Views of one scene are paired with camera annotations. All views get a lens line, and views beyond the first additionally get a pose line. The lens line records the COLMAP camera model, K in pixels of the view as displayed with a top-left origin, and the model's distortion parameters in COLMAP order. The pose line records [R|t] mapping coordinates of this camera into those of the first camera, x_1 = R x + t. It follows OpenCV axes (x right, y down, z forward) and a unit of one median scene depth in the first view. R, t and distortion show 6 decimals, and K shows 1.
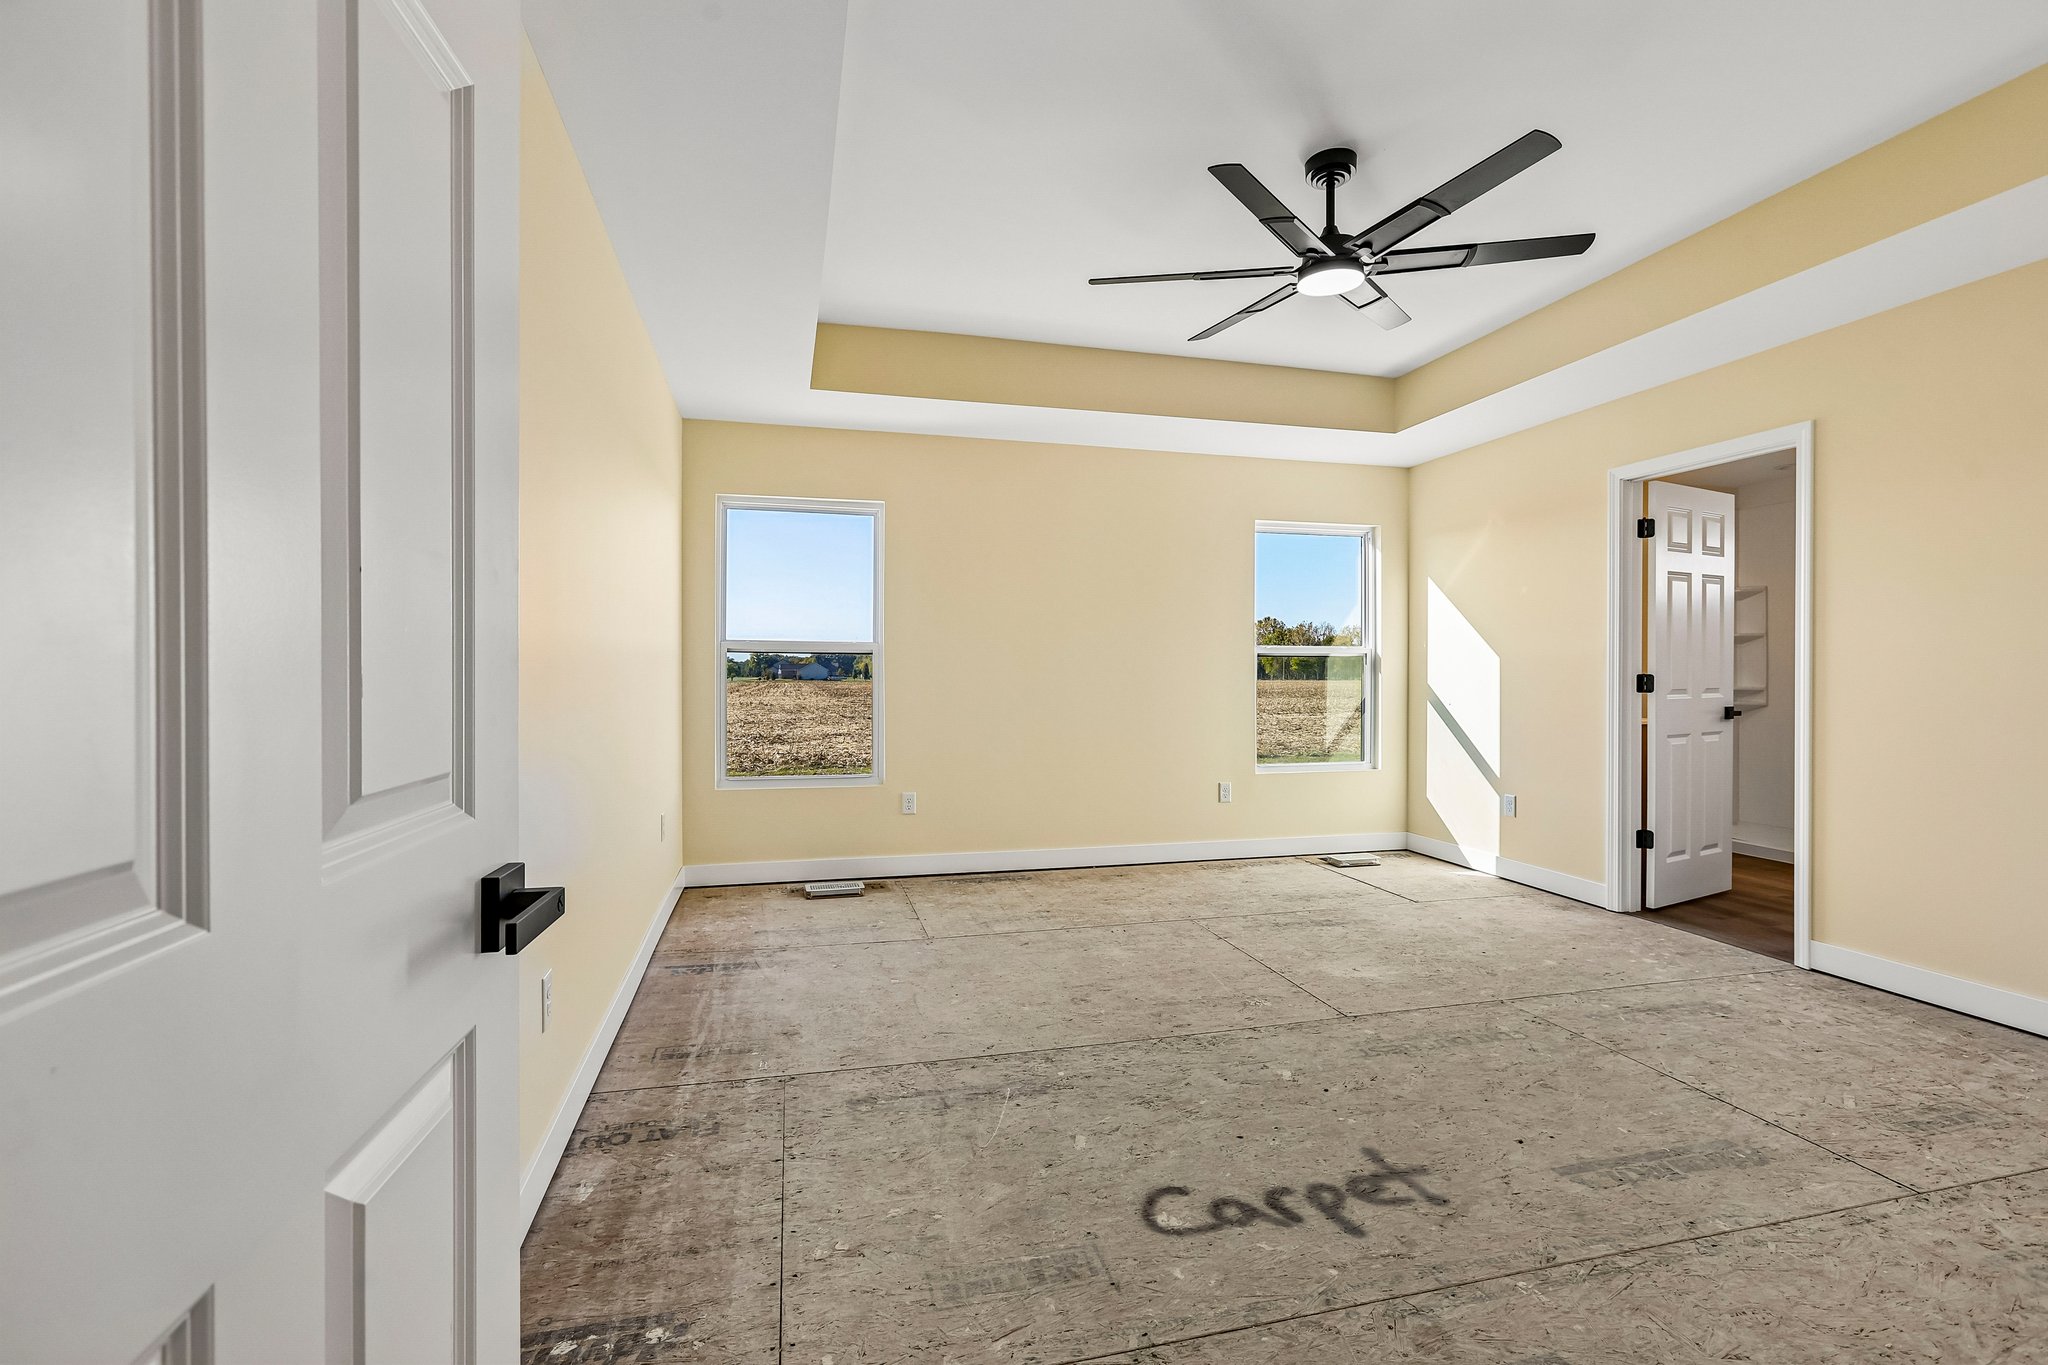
lens RADIAL K [[901.4, 0, 1020.9], [0, 901.4, 679.0], [0, 0, 1]] dist [-0.001868, 0.001186]
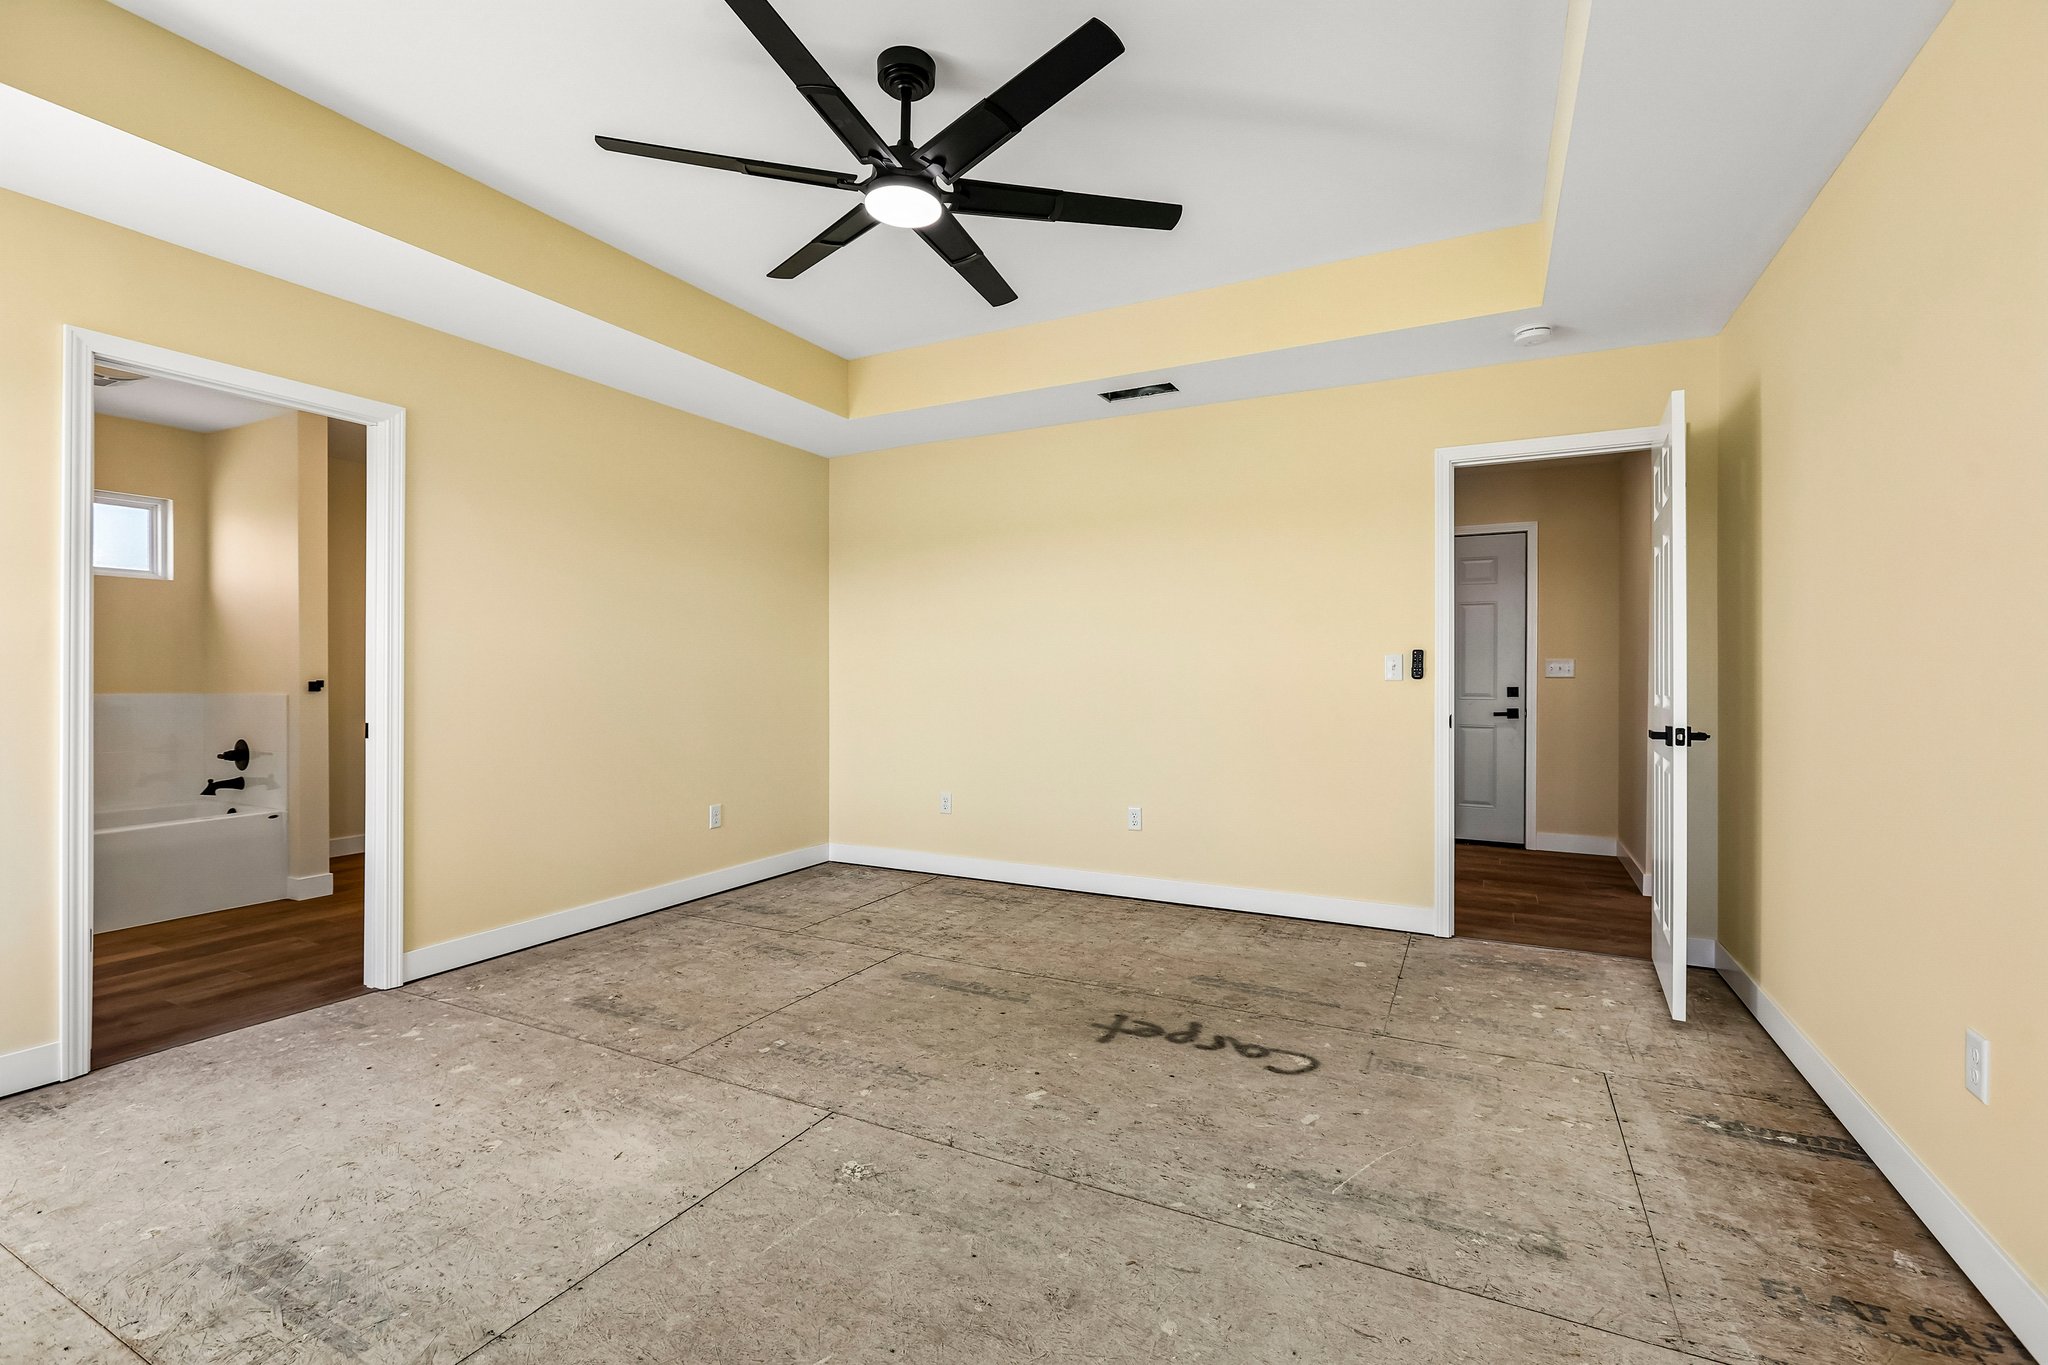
lens RADIAL K [[901.4, 0, 1017.1], [0, 901.4, 673.9], [0, 0, 1]] dist [-0.001868, 0.001186]
pose [[-0.745974, -0.001596, 0.665973, -0.394158], [0.004486, 0.999962, 0.007422, -0.016335], [-0.665960, 0.008524, -0.745939, 2.085962]]
